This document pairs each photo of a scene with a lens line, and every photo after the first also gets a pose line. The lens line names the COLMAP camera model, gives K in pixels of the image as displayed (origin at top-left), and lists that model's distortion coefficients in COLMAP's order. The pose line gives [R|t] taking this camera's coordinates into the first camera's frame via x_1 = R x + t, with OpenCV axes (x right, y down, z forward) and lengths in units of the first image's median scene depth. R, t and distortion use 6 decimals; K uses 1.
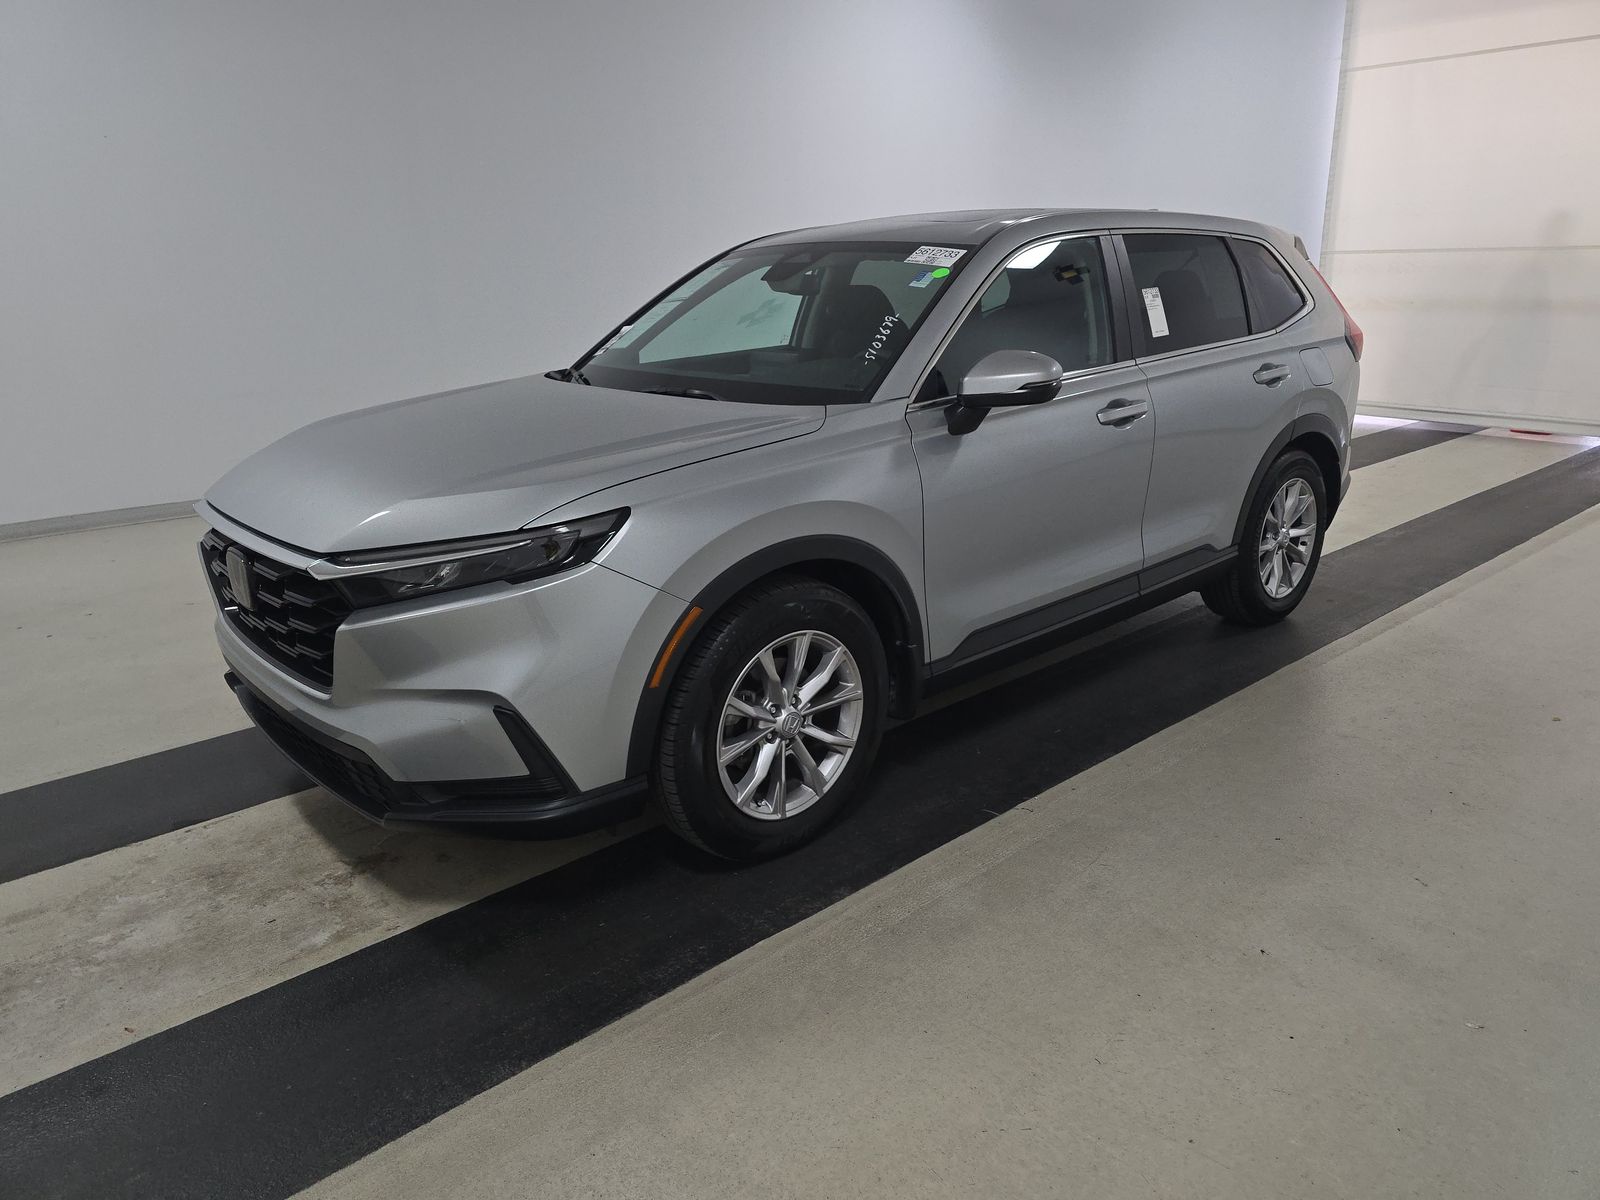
lens RADIAL K [[1074.7, 0, 800.0], [0, 1074.7, 600.0], [0, 0, 1]] dist [0.052338, -0.047541]
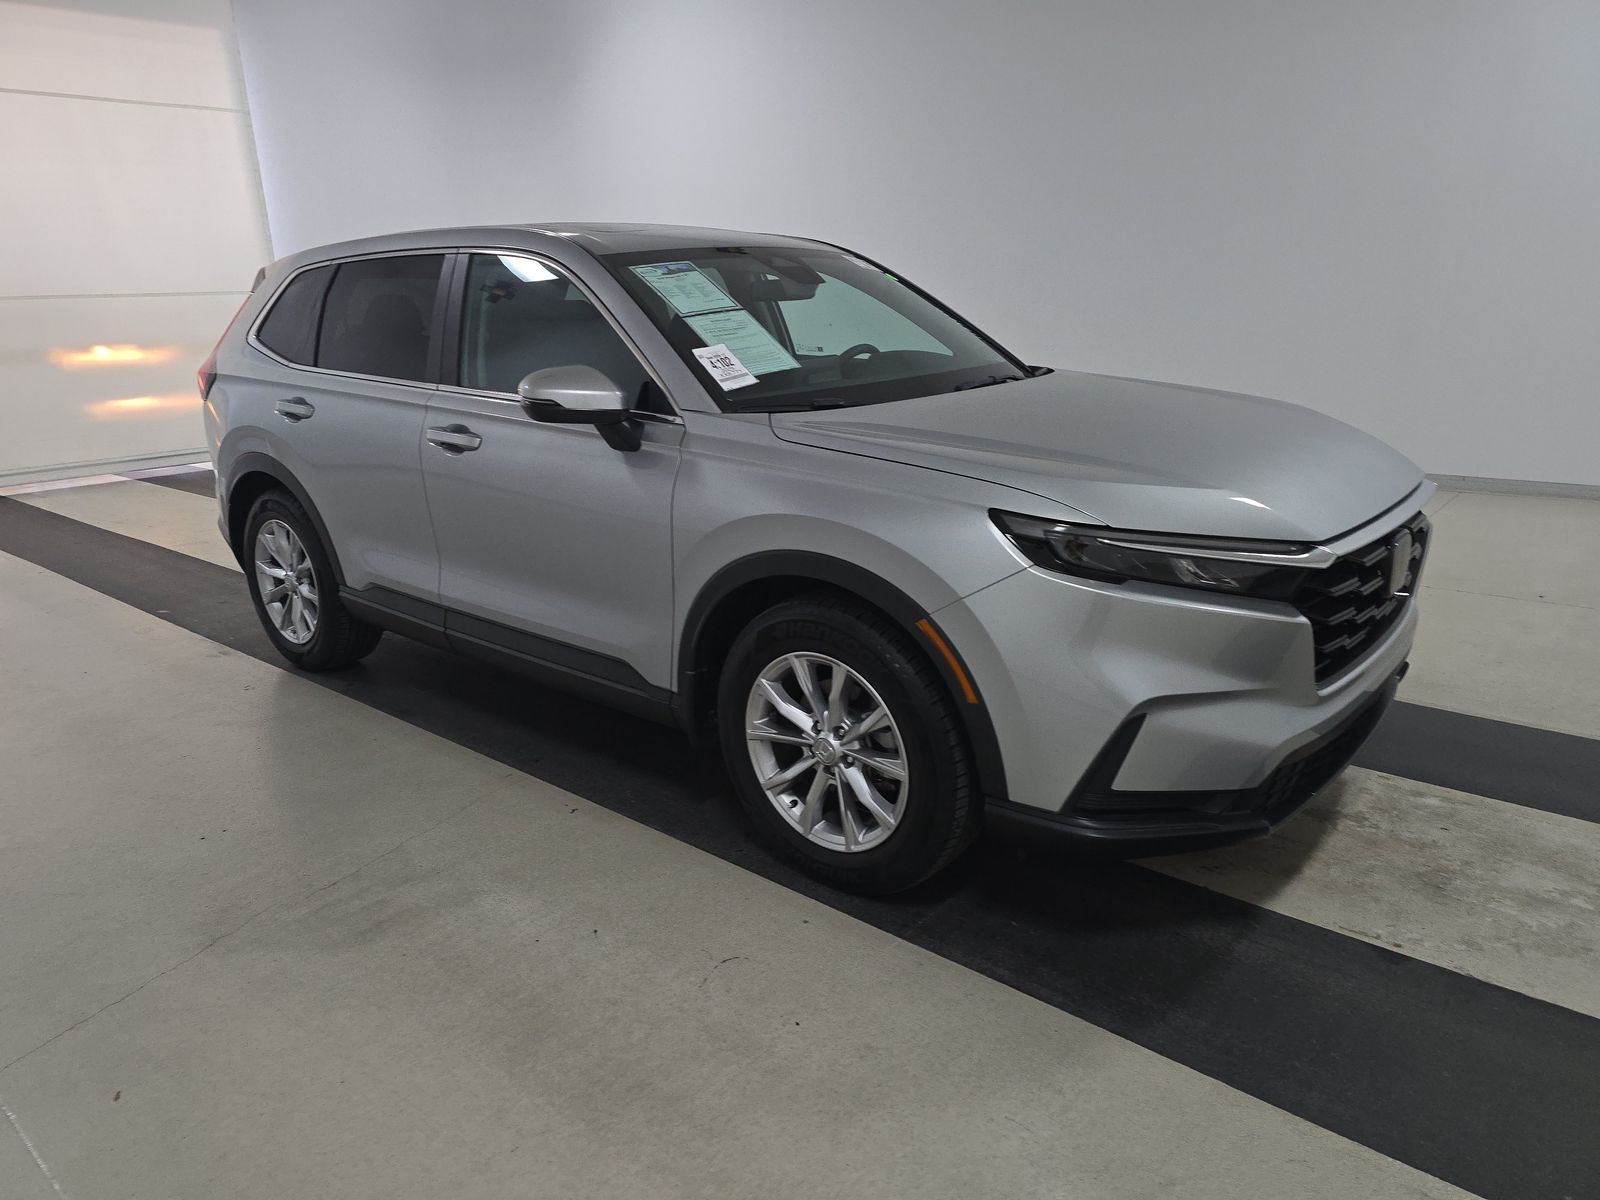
lens RADIAL K [[1074.7, 0, 800.0], [0, 1074.7, 600.0], [0, 0, 1]] dist [0.052338, -0.047541]
pose [[-0.137902, -0.257629, 0.956353, -1.303222], [0.324832, 0.900407, 0.289397, -0.414944], [-0.935664, 0.350563, -0.040482, 1.476847]]
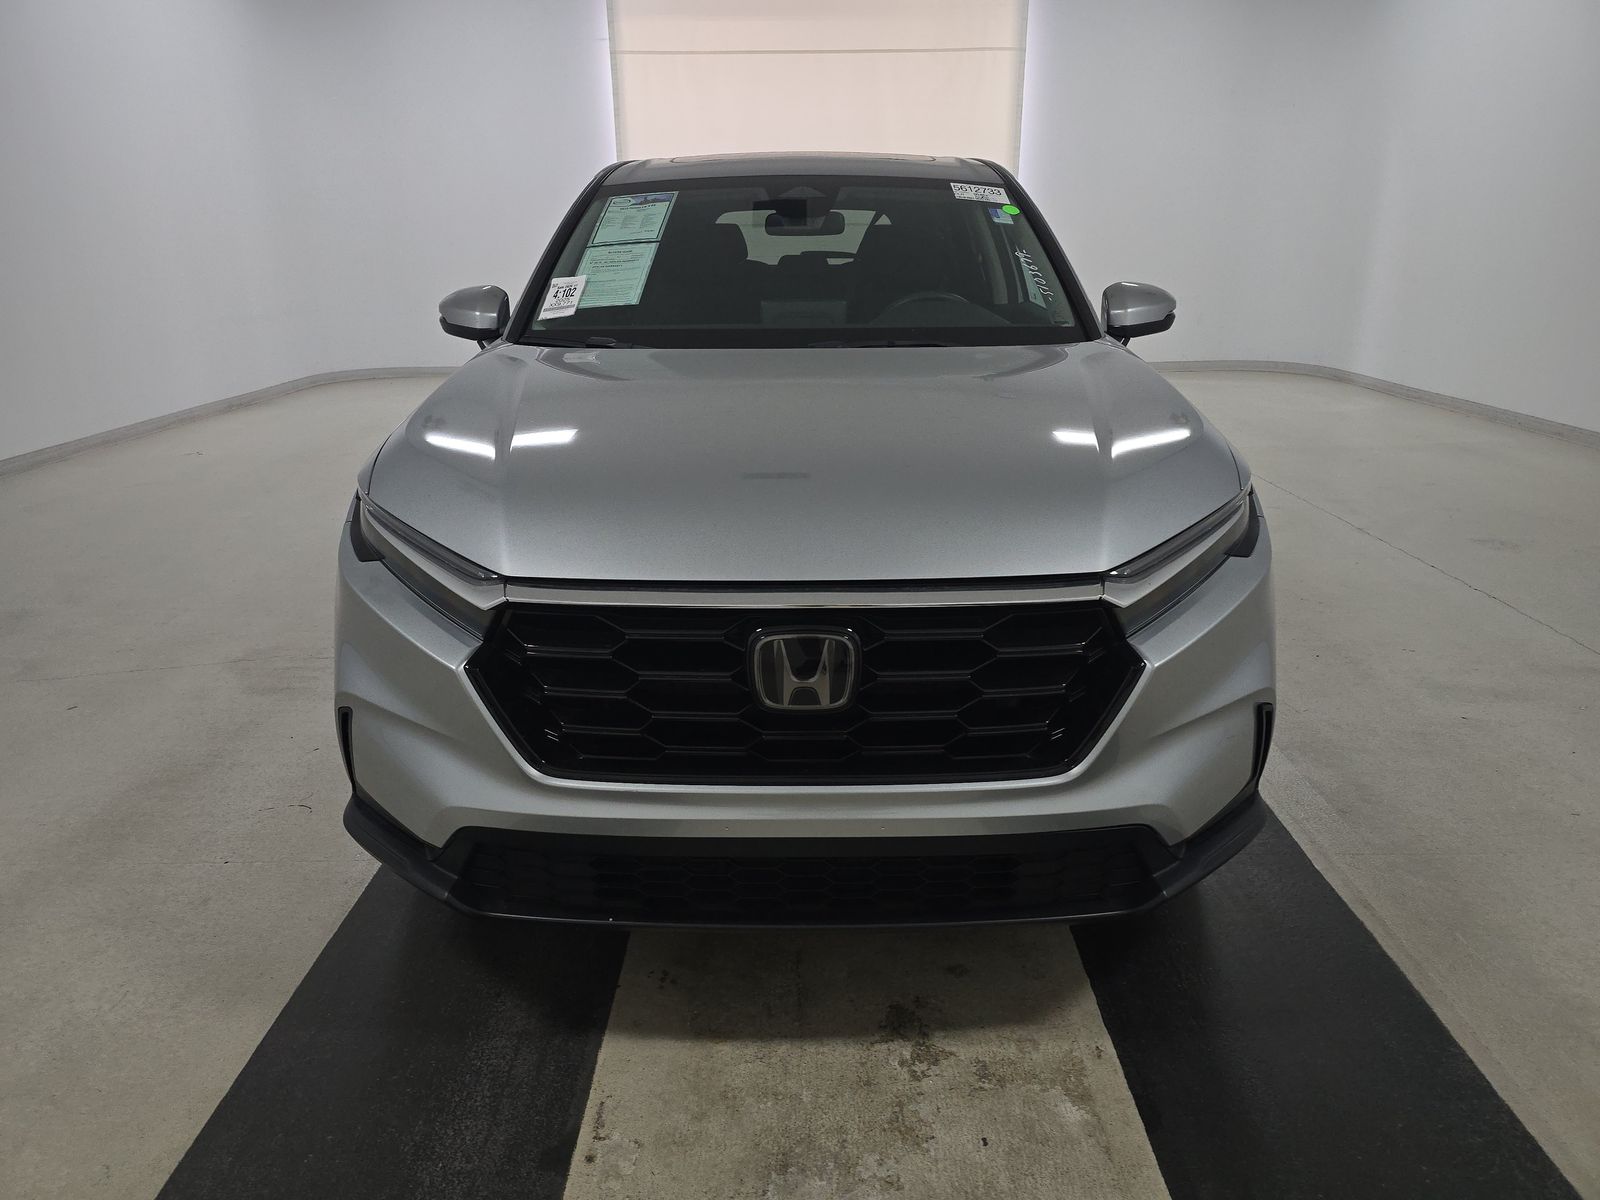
lens RADIAL K [[1074.7, 0, 800.0], [0, 1074.7, 600.0], [0, 0, 1]] dist [0.052338, -0.047541]
pose [[0.668690, -0.225325, 0.708577, -0.904458], [0.213314, 0.971053, 0.107485, -0.118939], [-0.712285, 0.079276, 0.697399, 0.551030]]
